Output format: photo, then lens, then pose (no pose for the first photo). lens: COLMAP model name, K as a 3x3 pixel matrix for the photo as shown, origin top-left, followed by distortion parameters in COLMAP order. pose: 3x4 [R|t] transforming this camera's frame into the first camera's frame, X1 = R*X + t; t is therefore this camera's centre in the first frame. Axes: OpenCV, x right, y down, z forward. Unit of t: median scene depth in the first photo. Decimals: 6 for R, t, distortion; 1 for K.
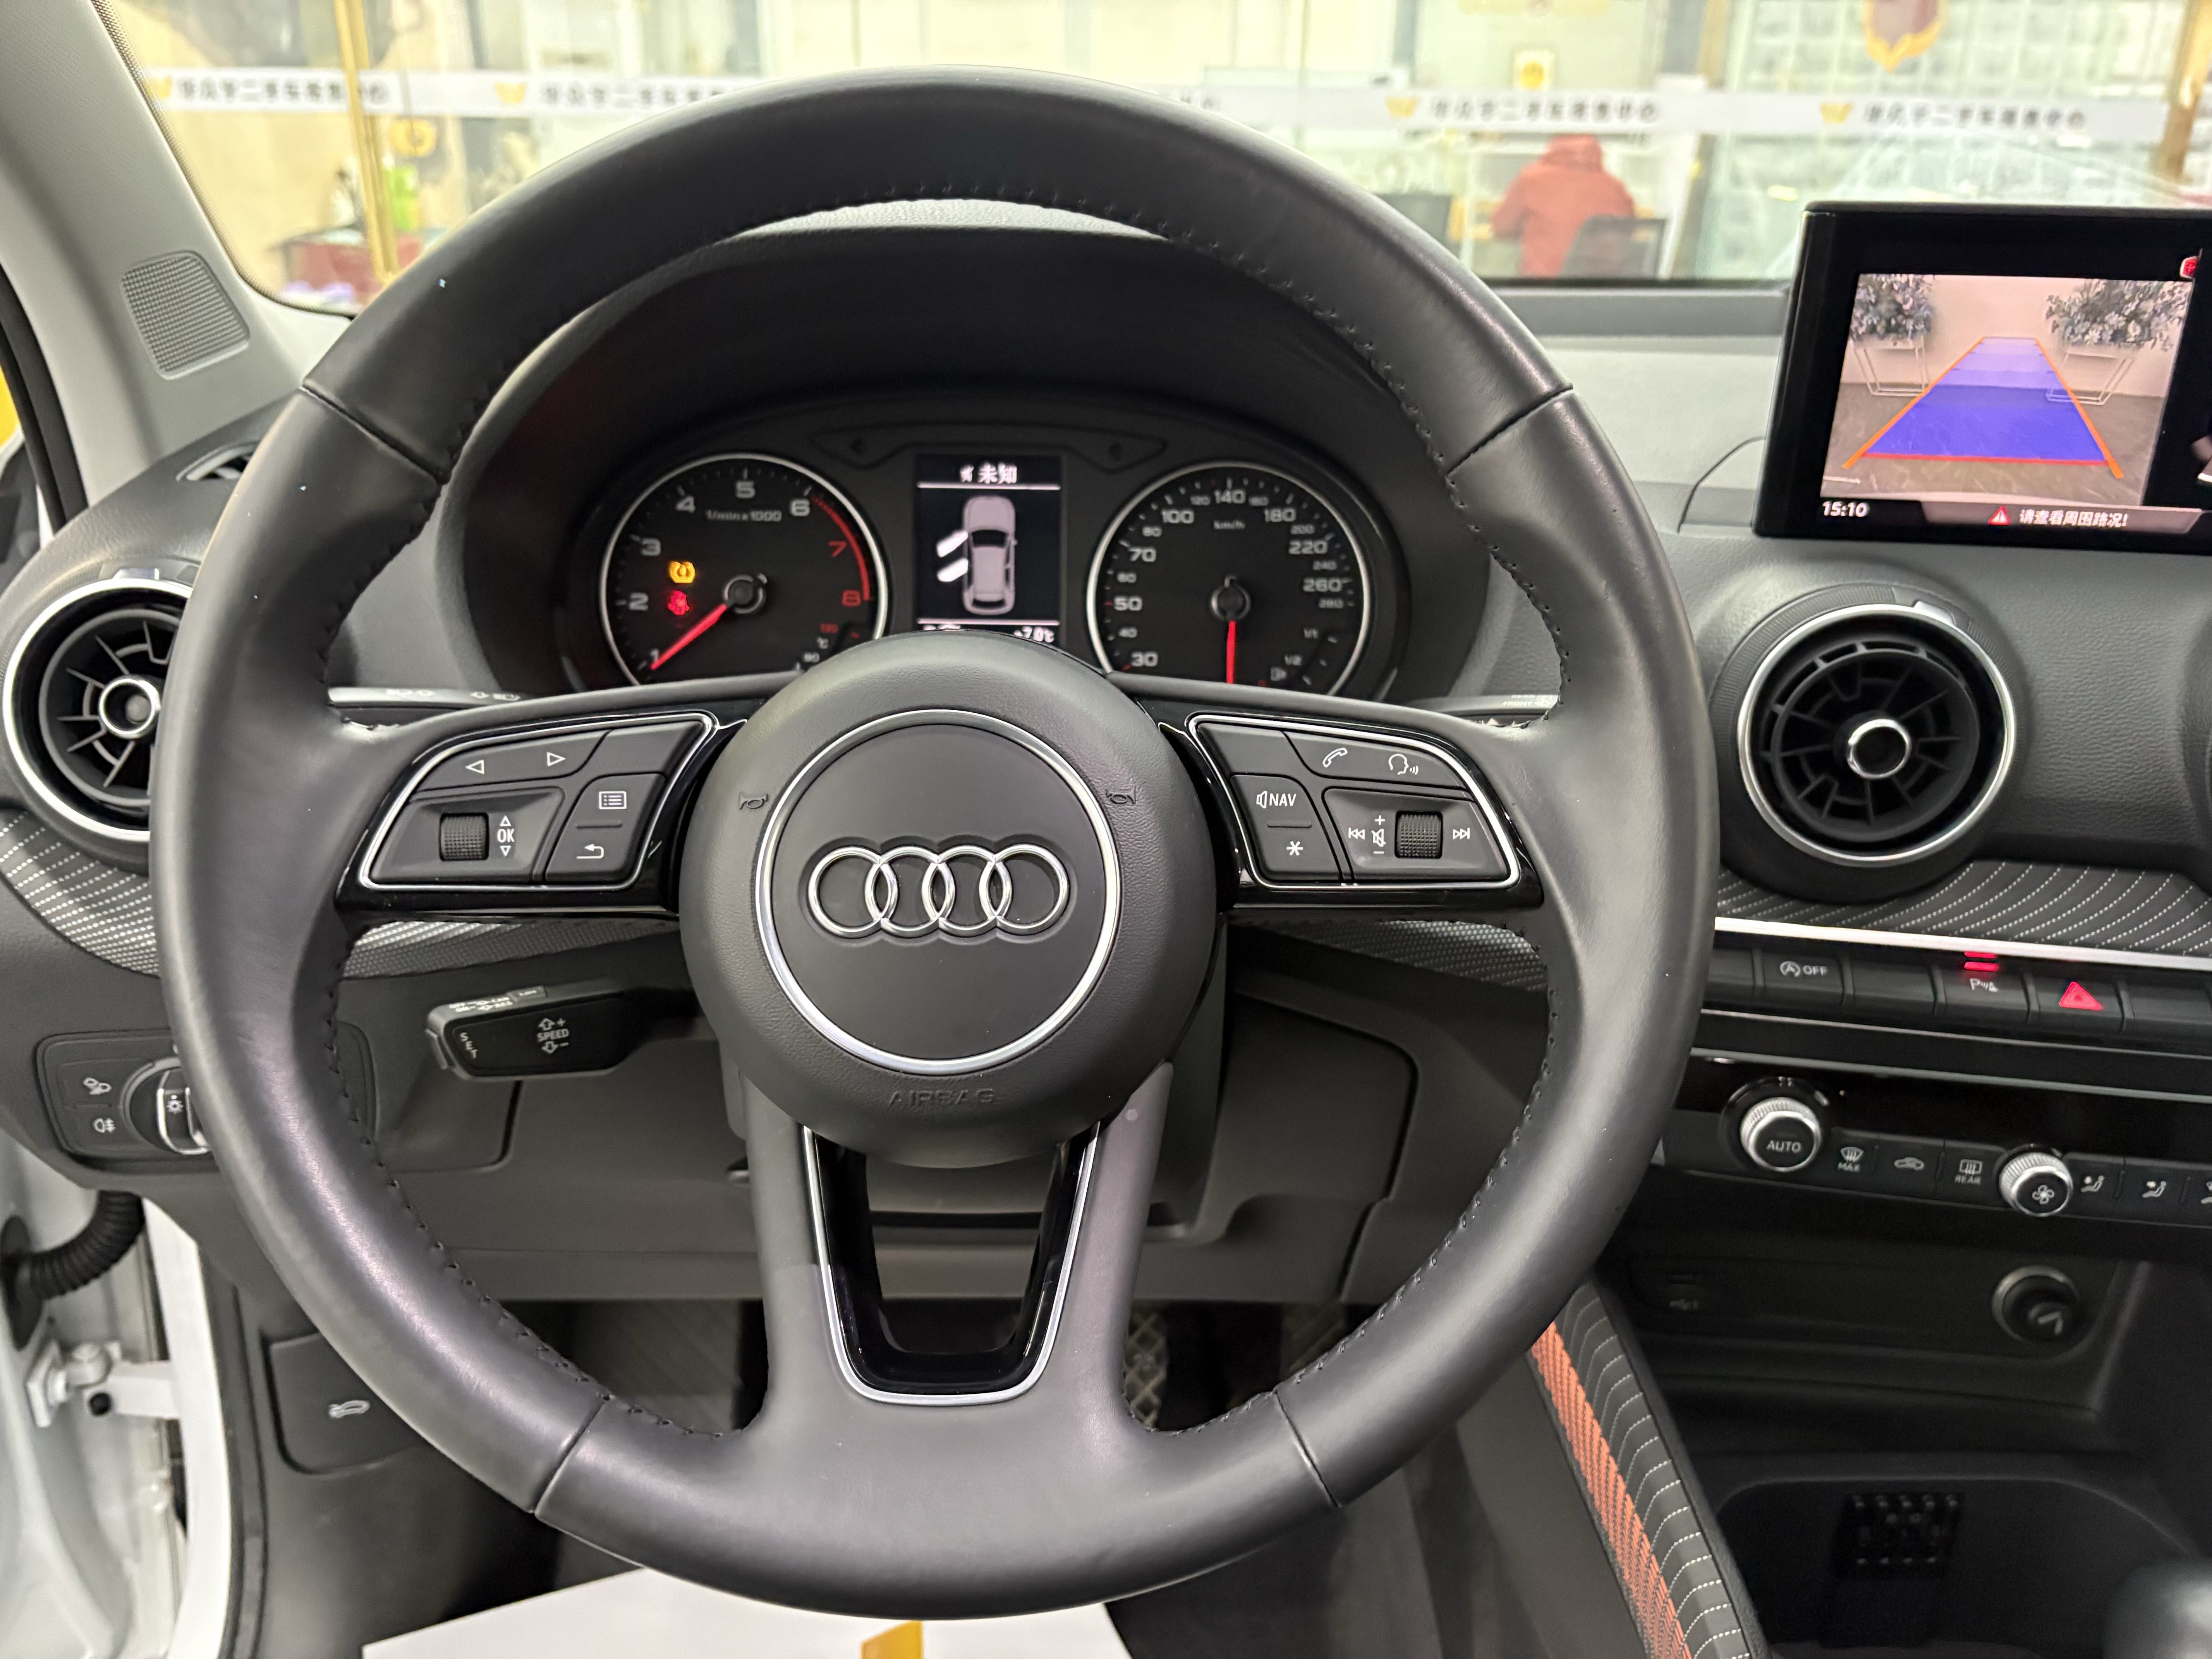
lens RADIAL K [[1662.6, 0, 1082.6], [0, 1662.6, 841.0], [0, 0, 1]] dist [0.043354, -0.044108]
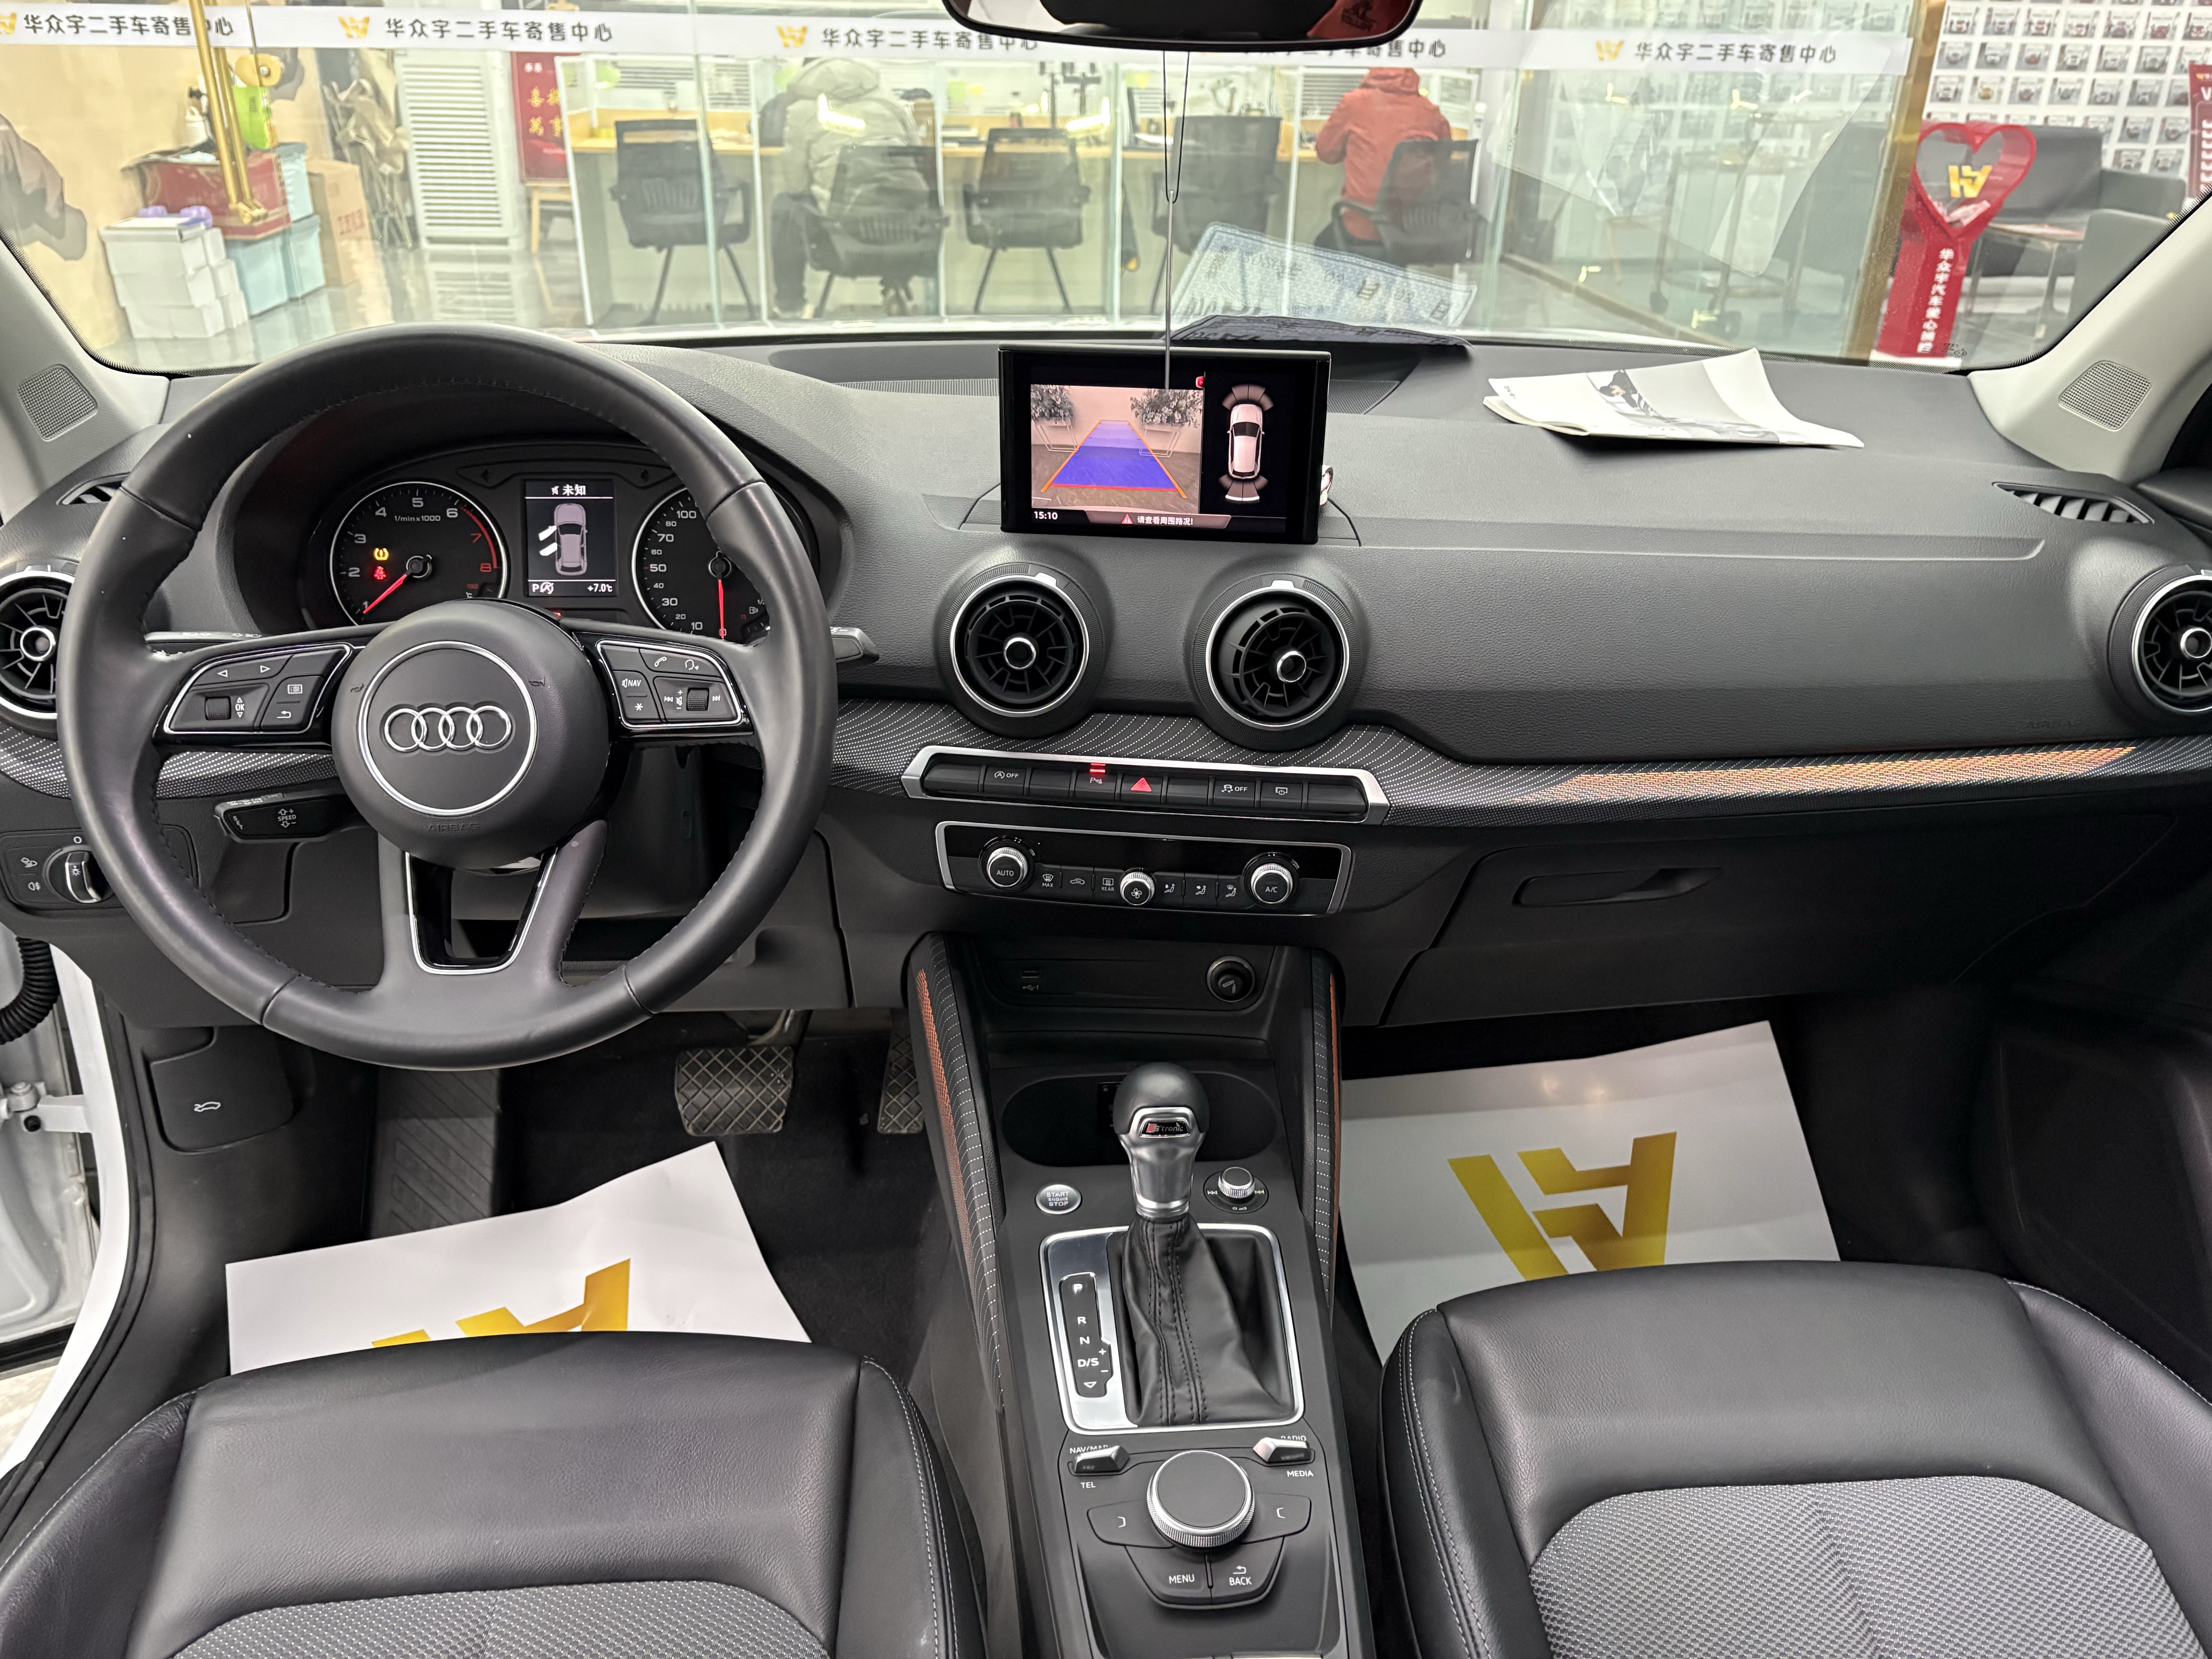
lens RADIAL K [[1662.6, 0, 1091.8], [0, 1662.6, 832.7], [0, 0, 1]] dist [0.043354, -0.044108]
pose [[0.998257, -0.022656, 0.054490, 0.423065], [0.019684, 0.998321, 0.054473, 0.043225], [-0.055633, -0.053305, 0.997027, -0.804858]]
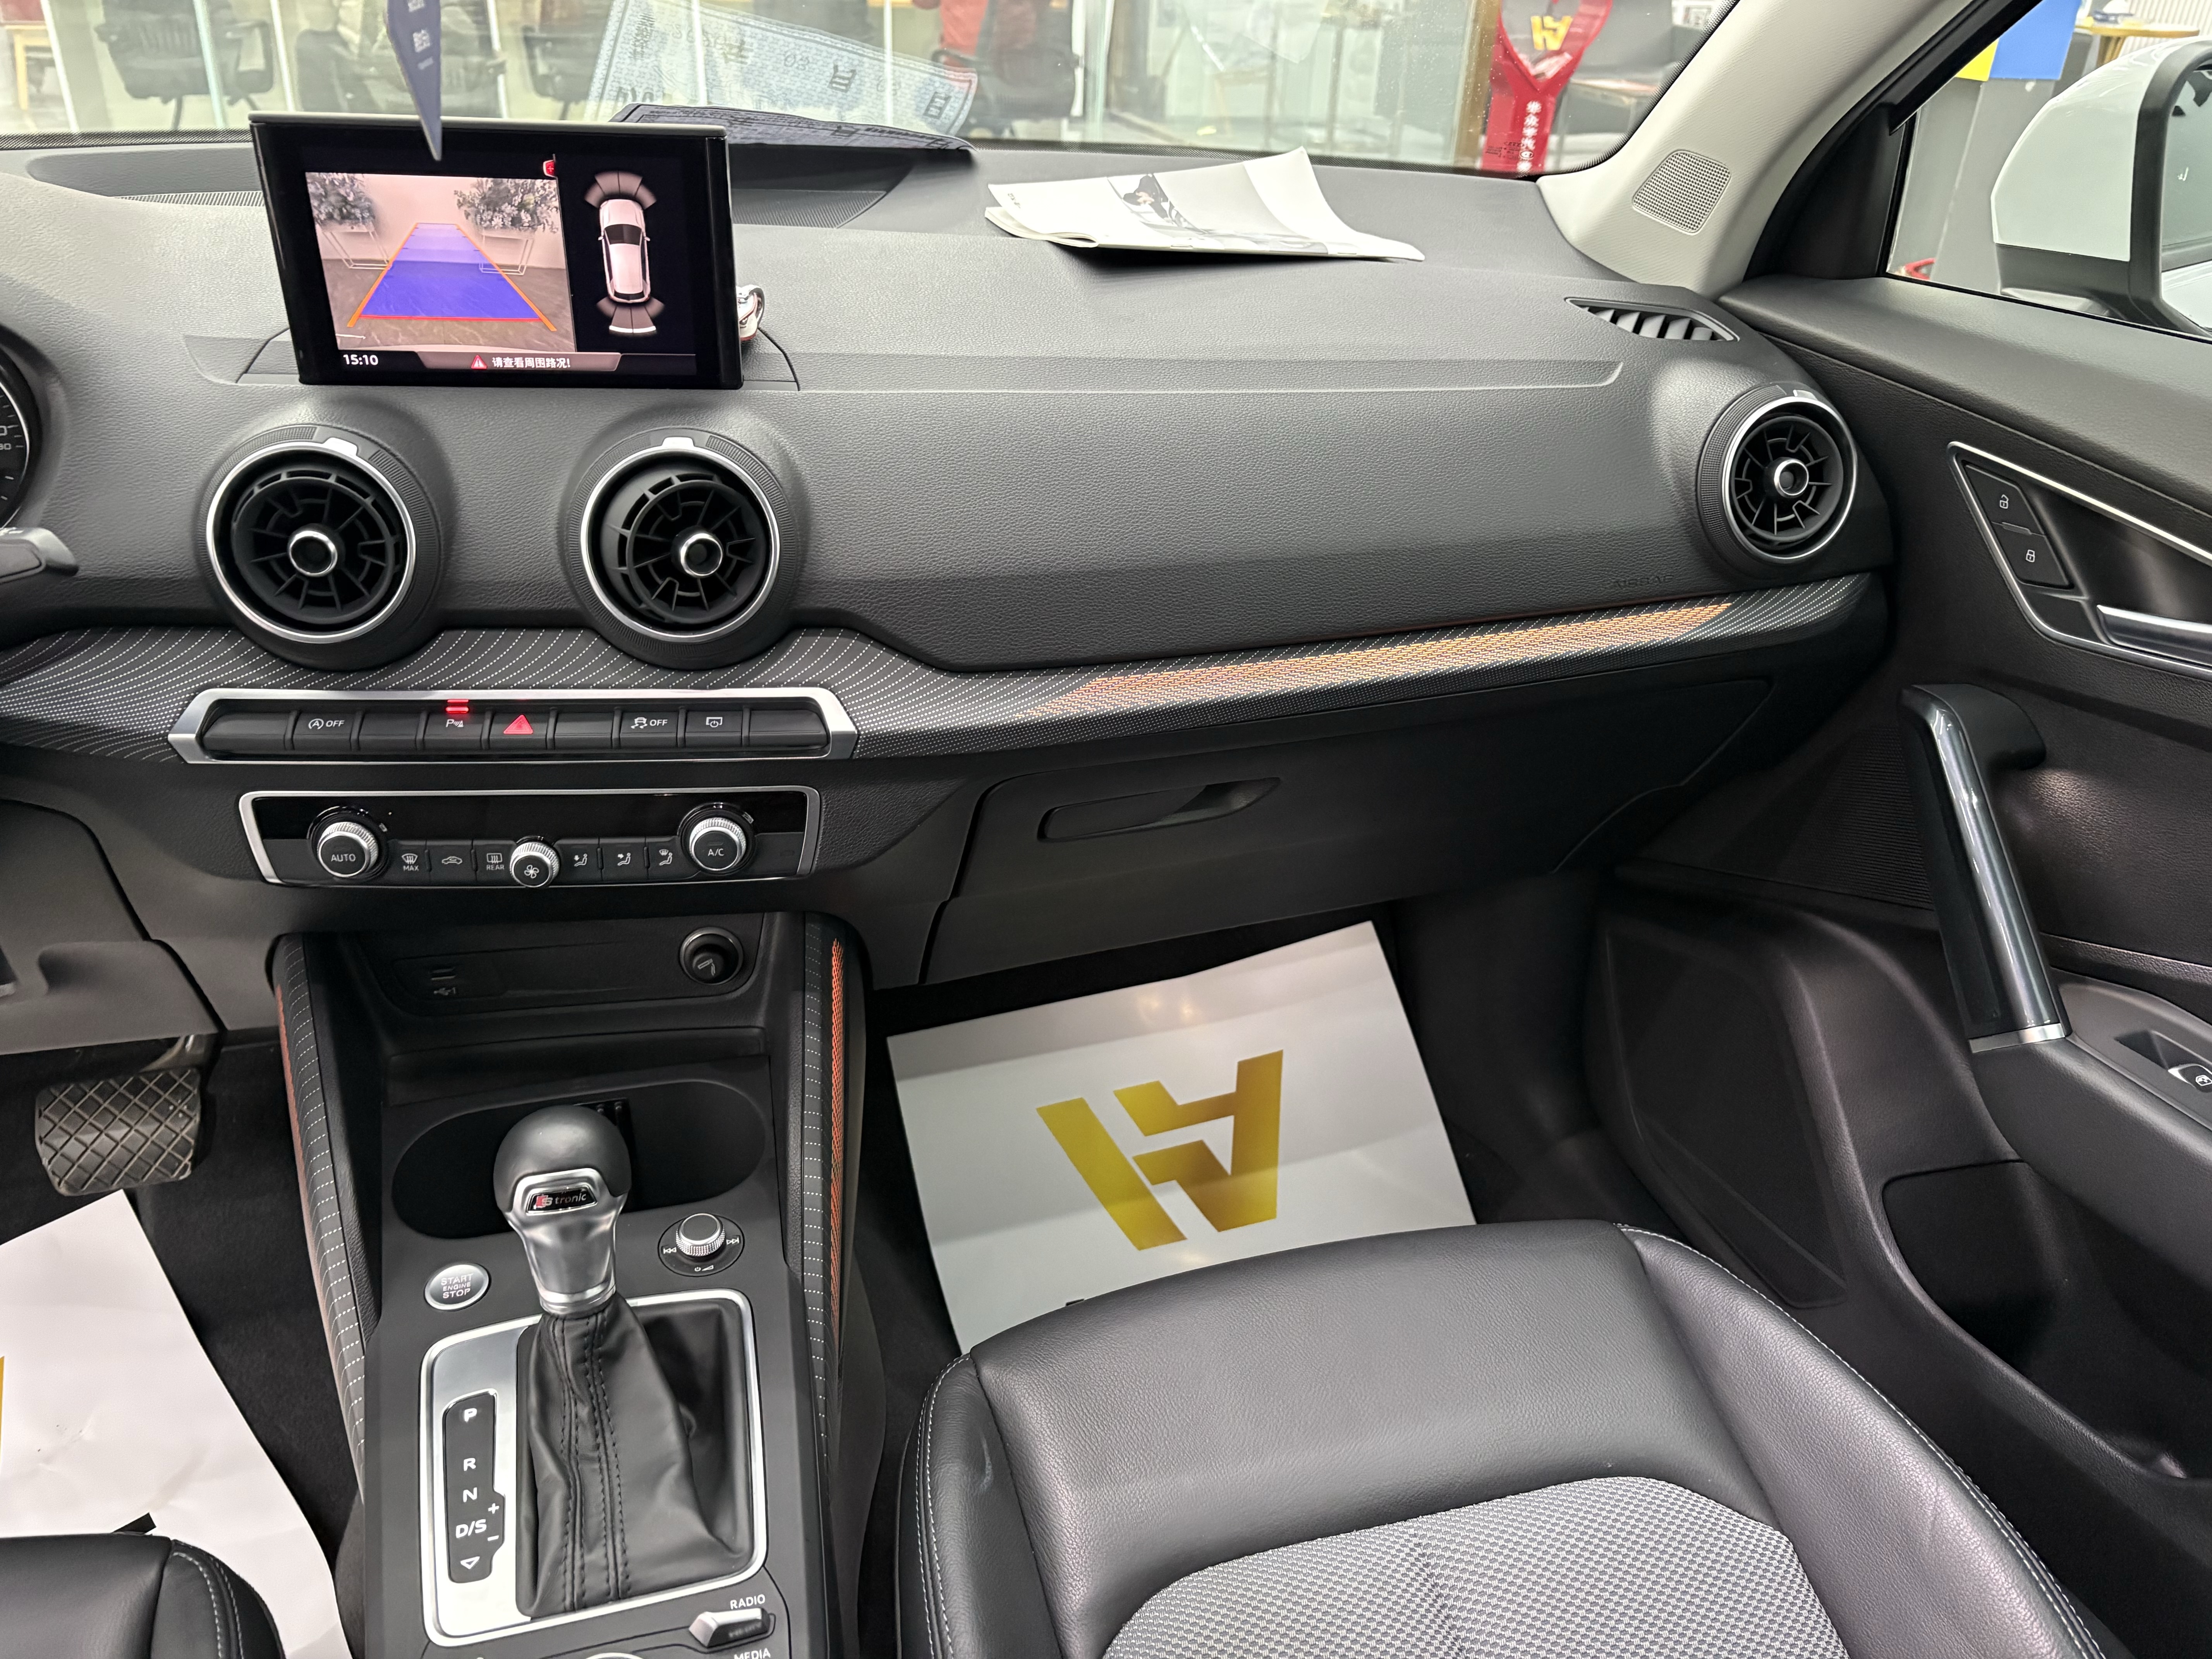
lens RADIAL K [[1662.6, 0, 1075.9], [0, 1662.6, 814.8], [0, 0, 1]] dist [0.043354, -0.044108]
pose [[0.967231, -0.101878, 0.232563, 0.685781], [0.075073, 0.989766, 0.121356, 0.032382], [-0.242547, -0.099920, 0.964980, -0.416428]]
